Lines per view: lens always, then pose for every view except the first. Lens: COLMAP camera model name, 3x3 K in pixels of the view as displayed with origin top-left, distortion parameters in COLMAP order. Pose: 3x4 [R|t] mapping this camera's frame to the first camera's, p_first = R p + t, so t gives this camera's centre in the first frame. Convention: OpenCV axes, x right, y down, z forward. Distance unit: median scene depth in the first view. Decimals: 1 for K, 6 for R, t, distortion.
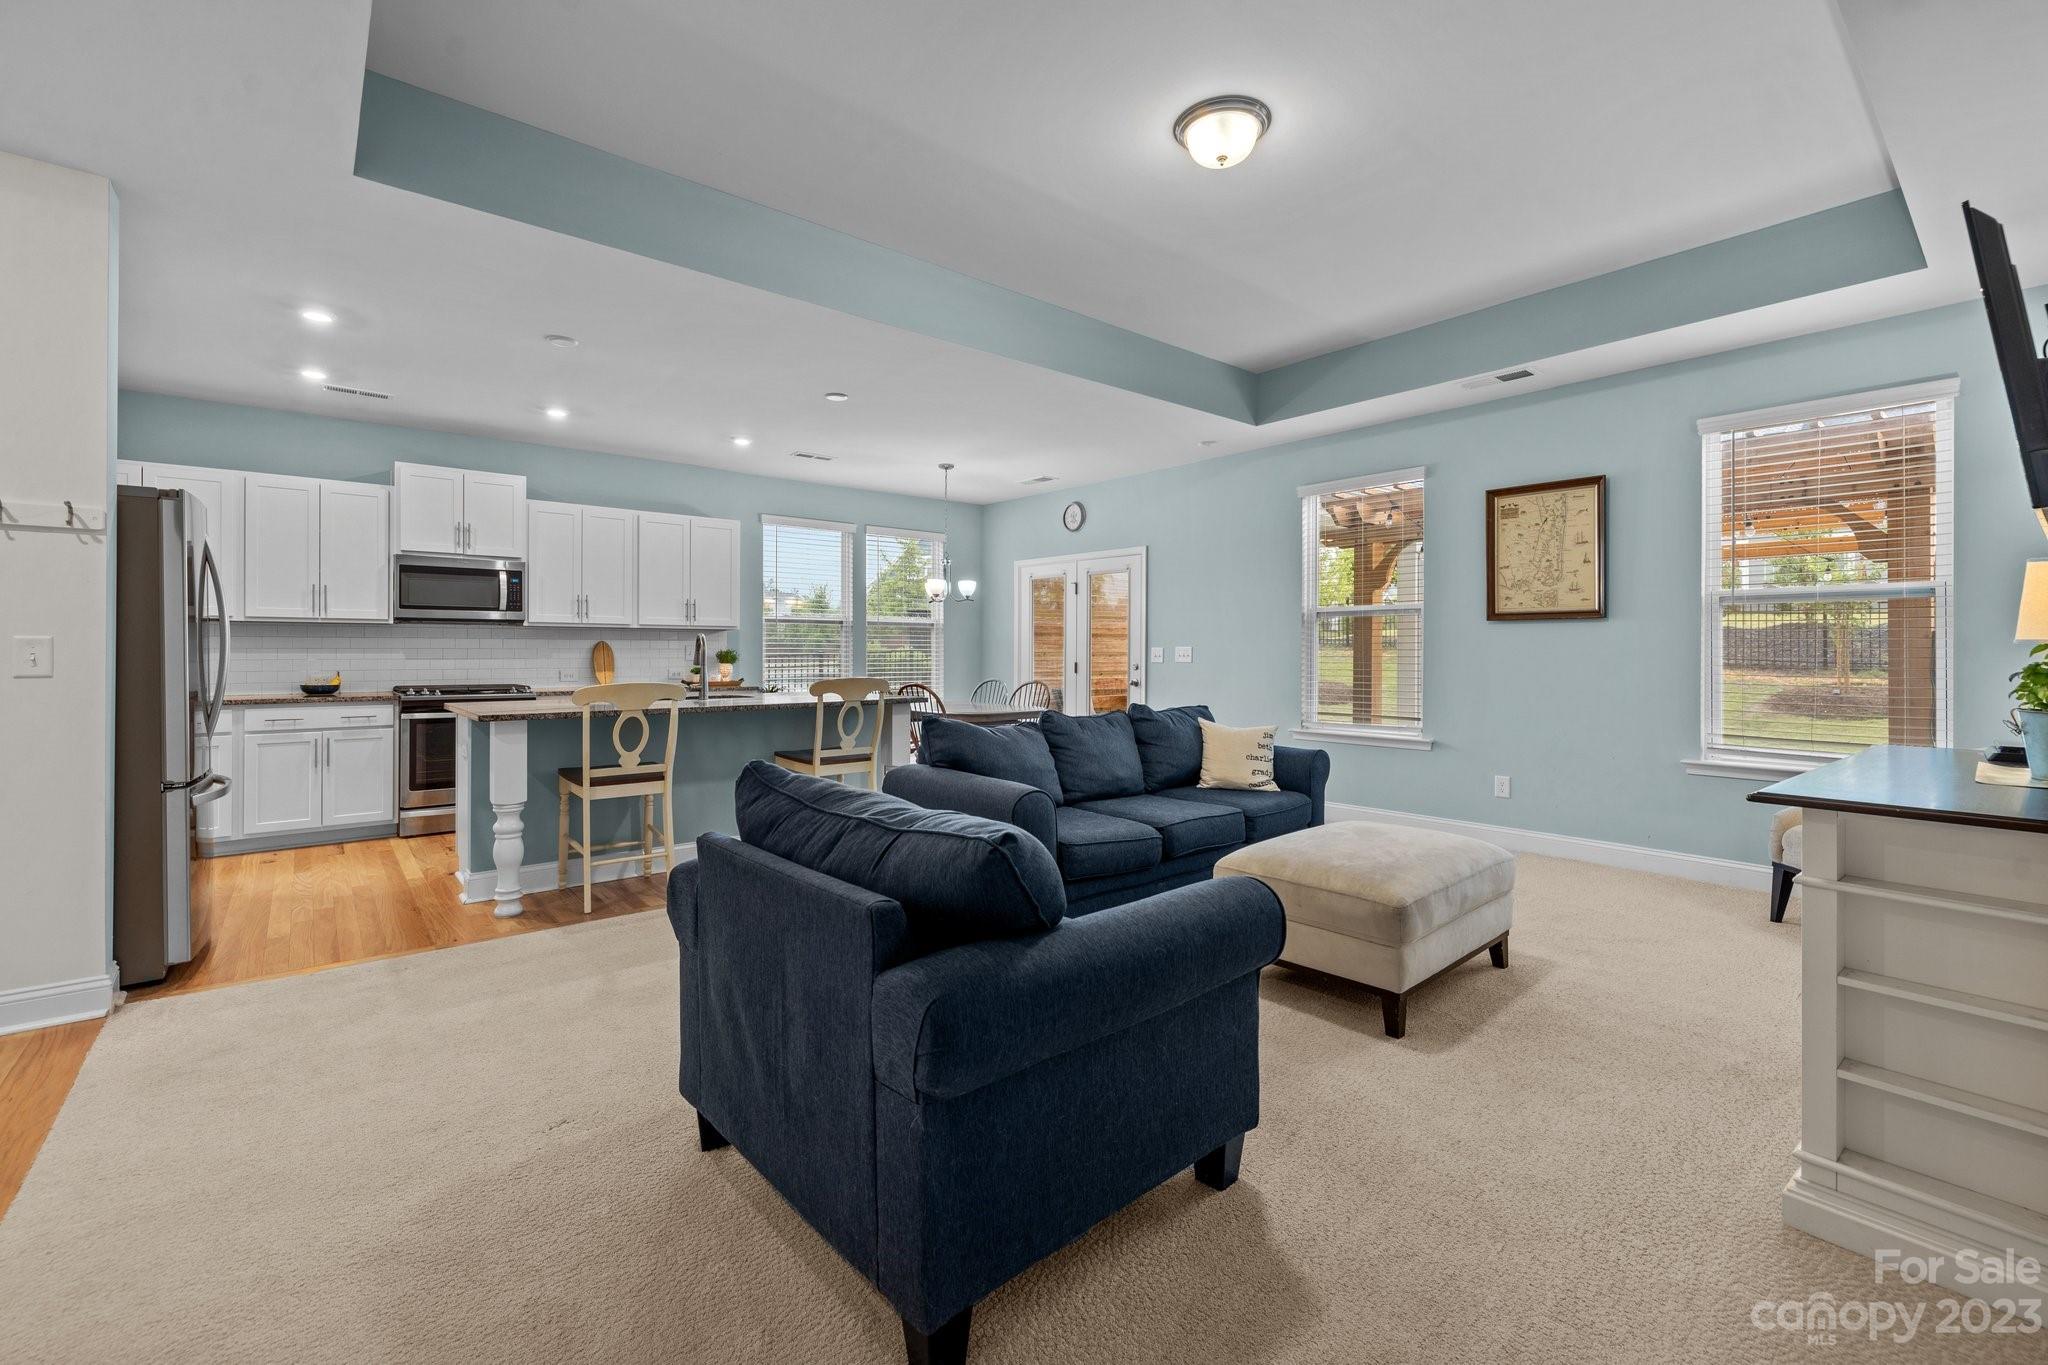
lens RADIAL K [[873.0, 0, 1022.9], [0, 873.0, 656.6], [0, 0, 1]] dist [-0.001577, 0.000373]
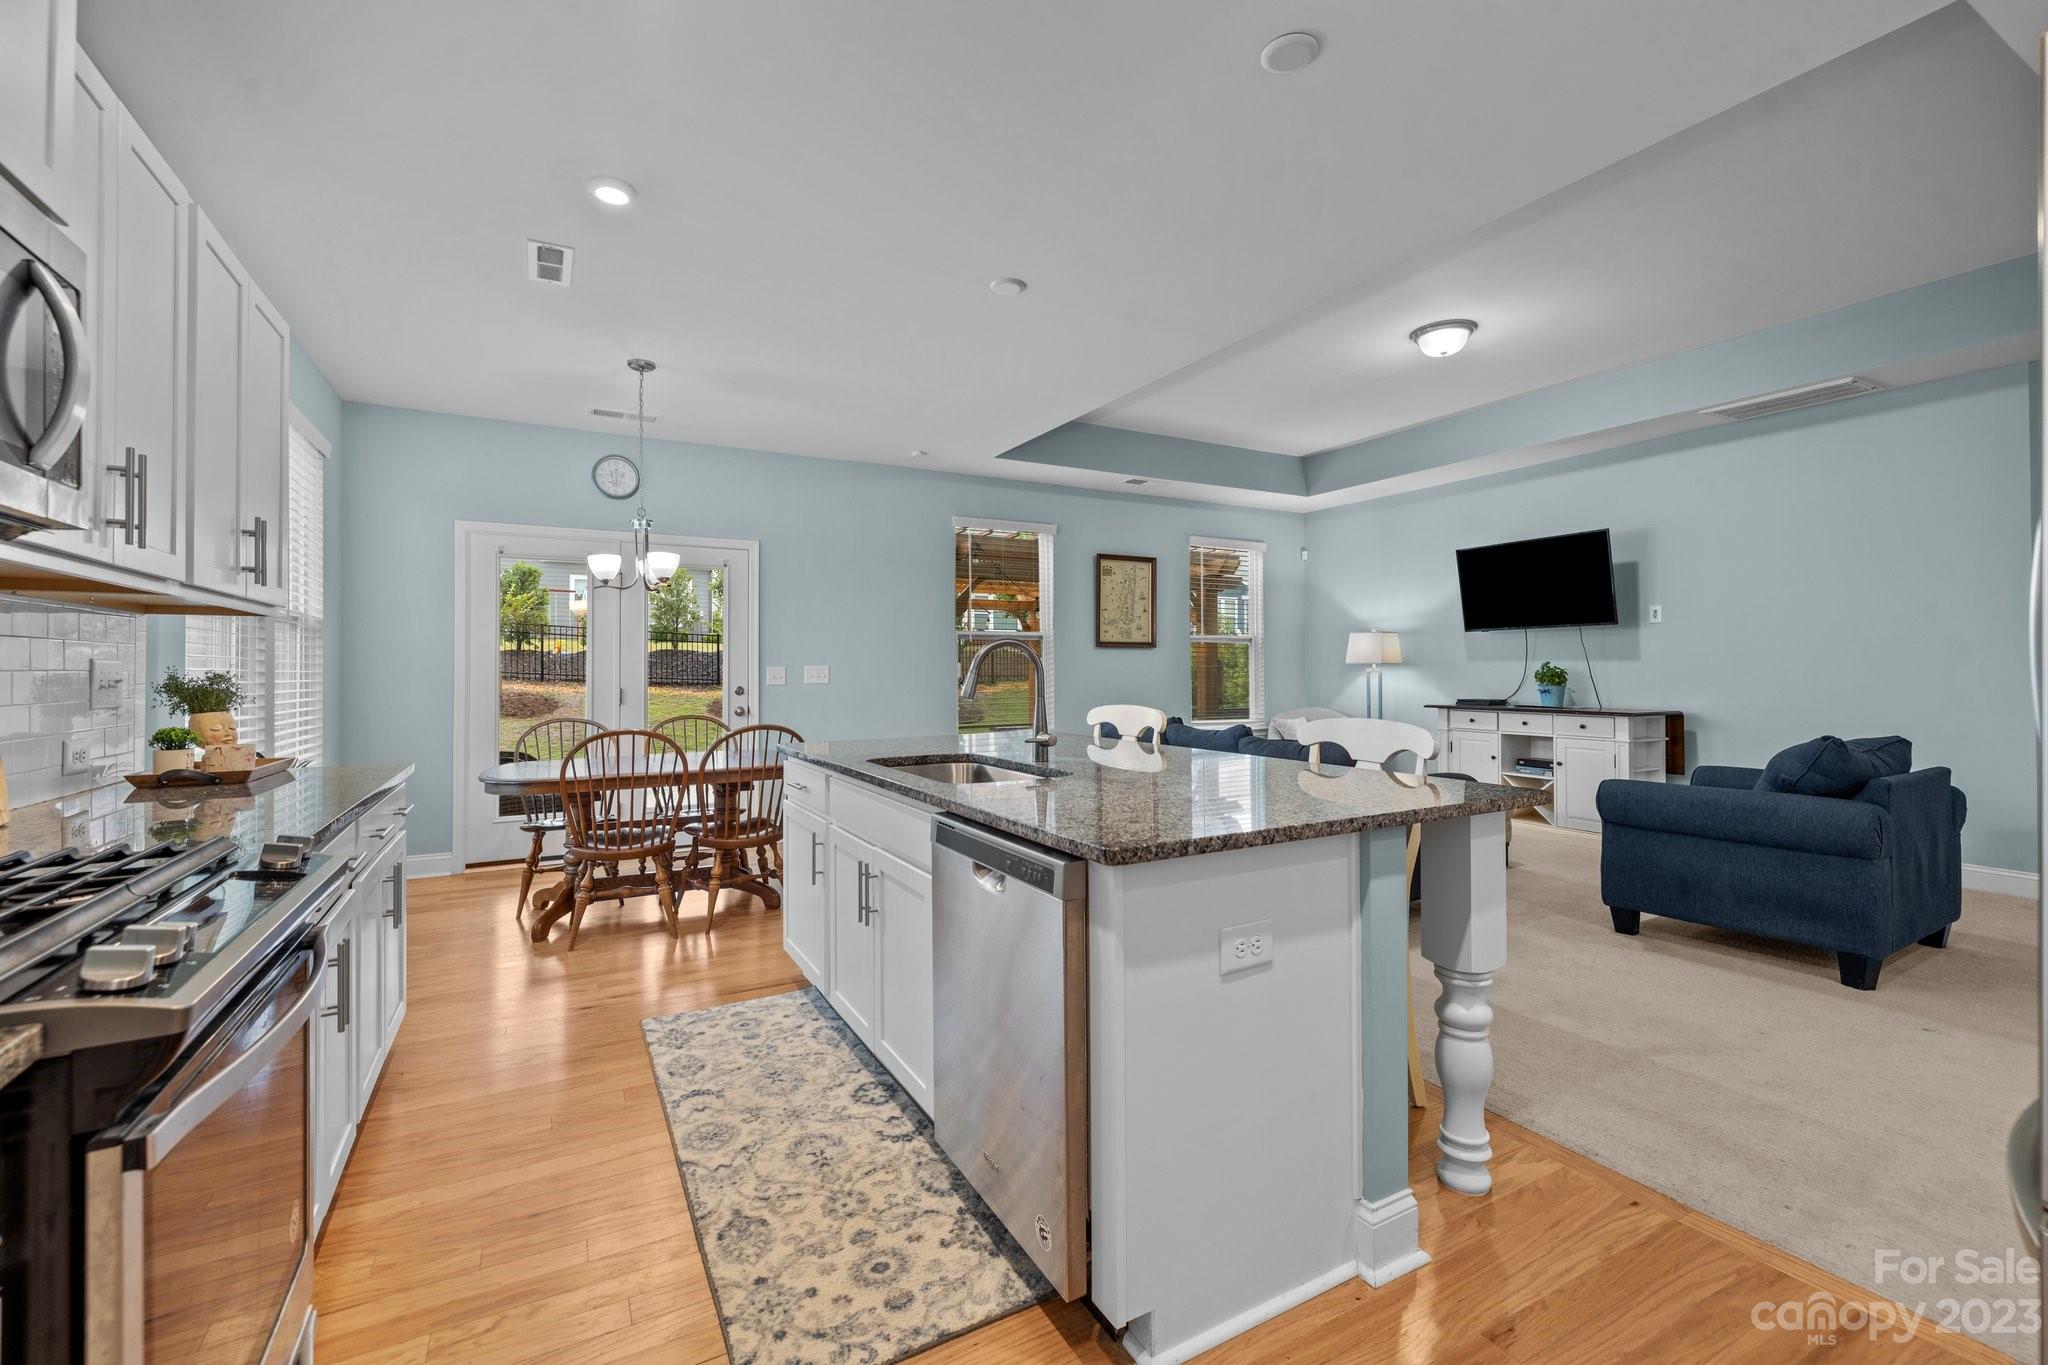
lens RADIAL K [[867.2, 0, 1021.0], [0, 867.2, 662.7], [0, 0, 1]] dist [-0.001486, 0.000630]
pose [[0.188109, 0.005408, 0.982133, -0.798906], [0.012821, 0.999886, -0.007961, -0.006124], [-0.982064, 0.014090, 0.188018, 0.810313]]
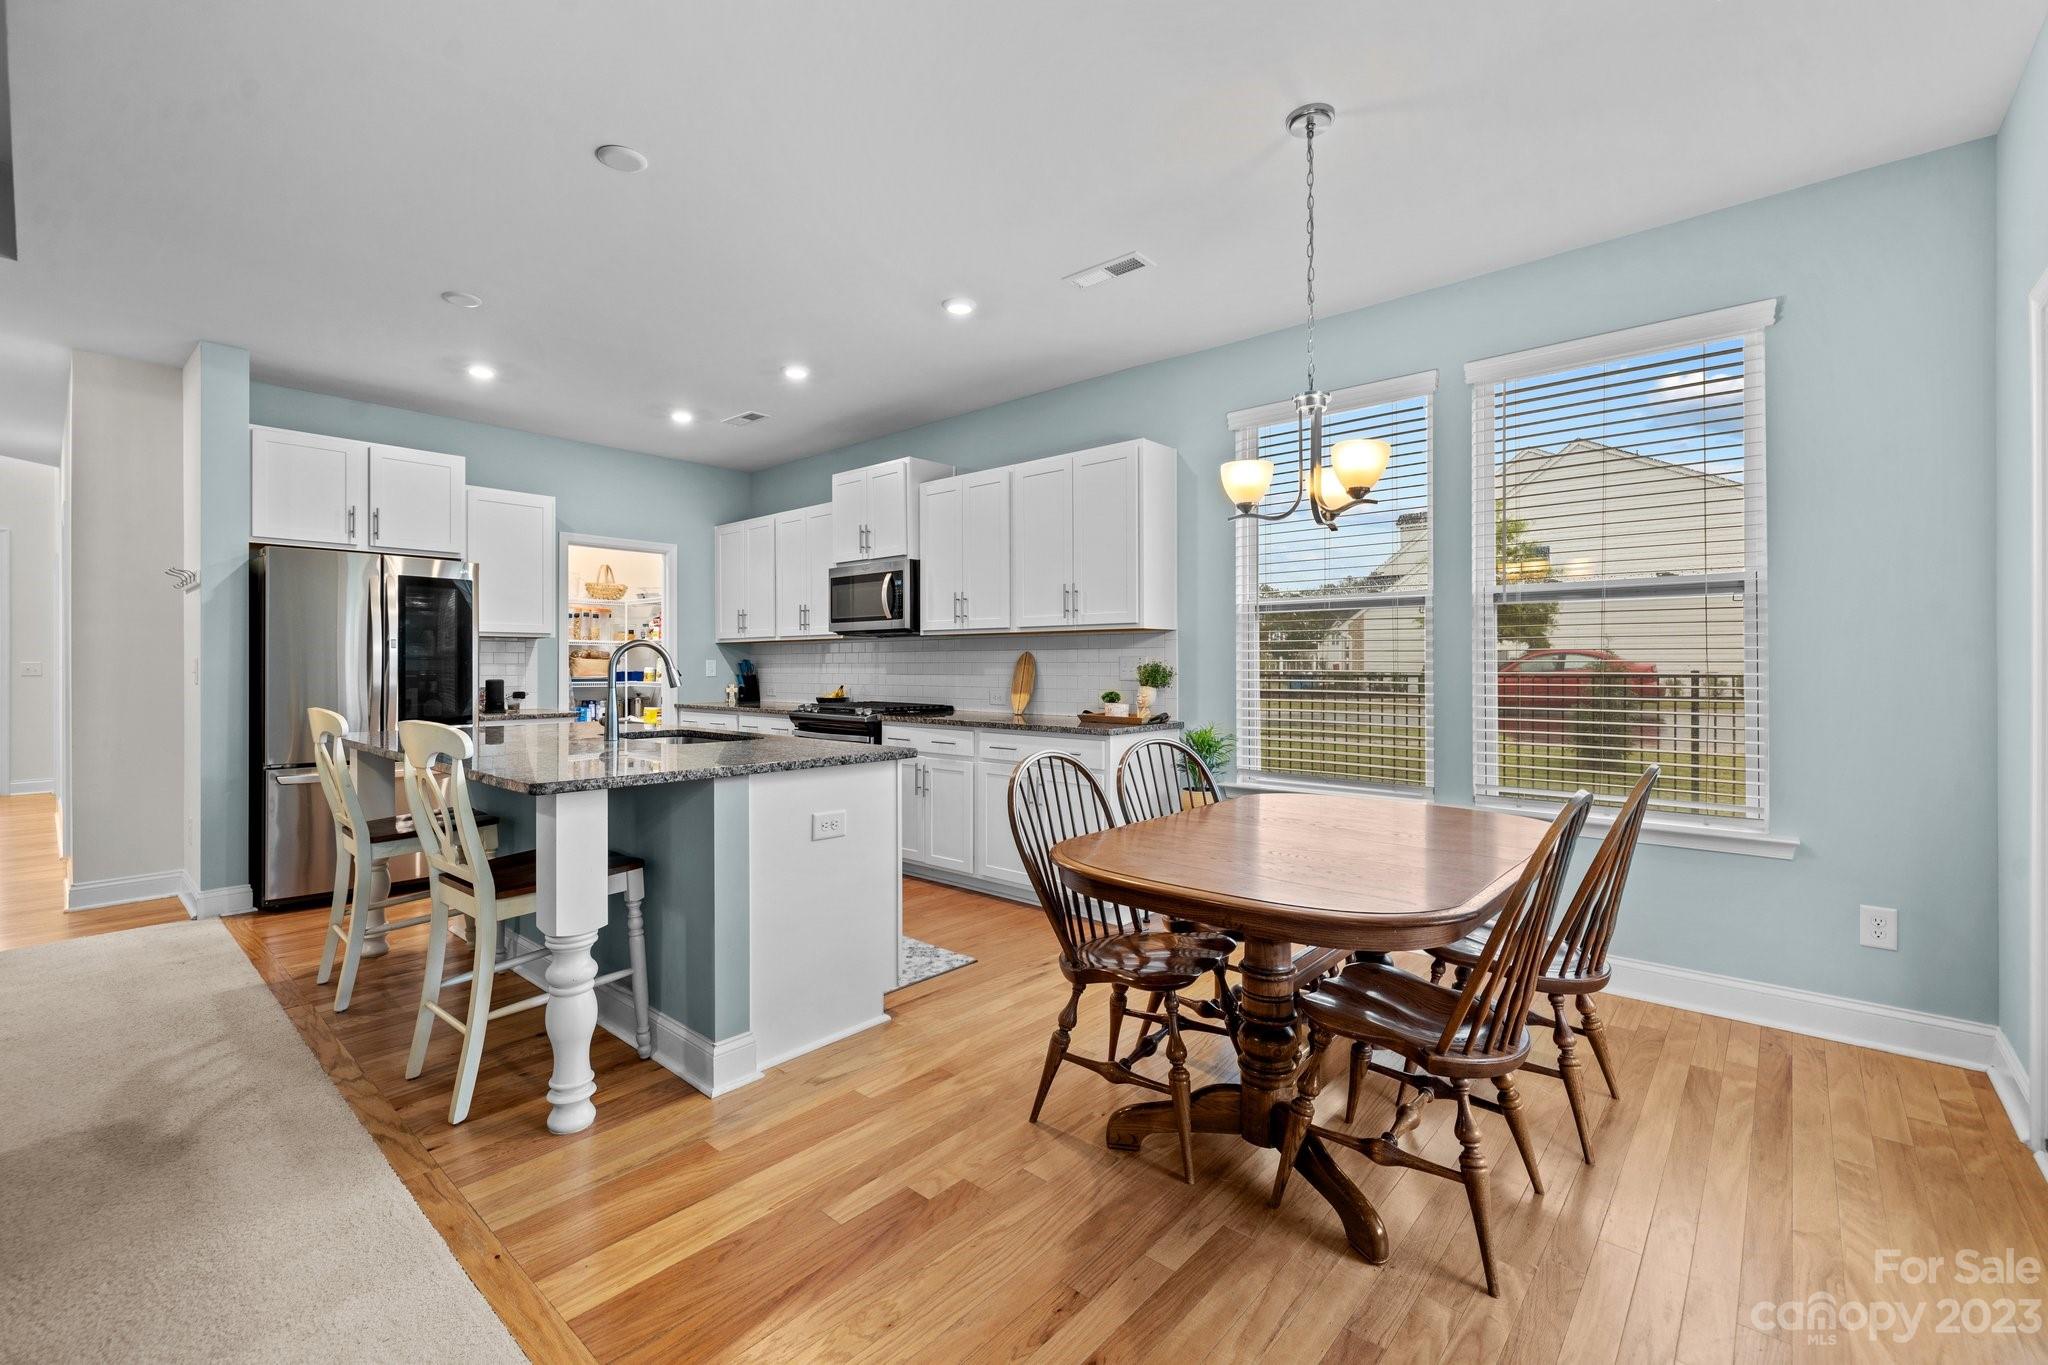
lens RADIAL K [[867.2, 0, 1021.0], [0, 867.2, 662.7], [0, 0, 1]] dist [-0.001486, 0.000630]
pose [[0.154896, -0.004144, -0.987922, 0.291229], [-0.005059, 0.999975, -0.004988, -0.006072], [0.987918, 0.005770, 0.154872, 1.071259]]
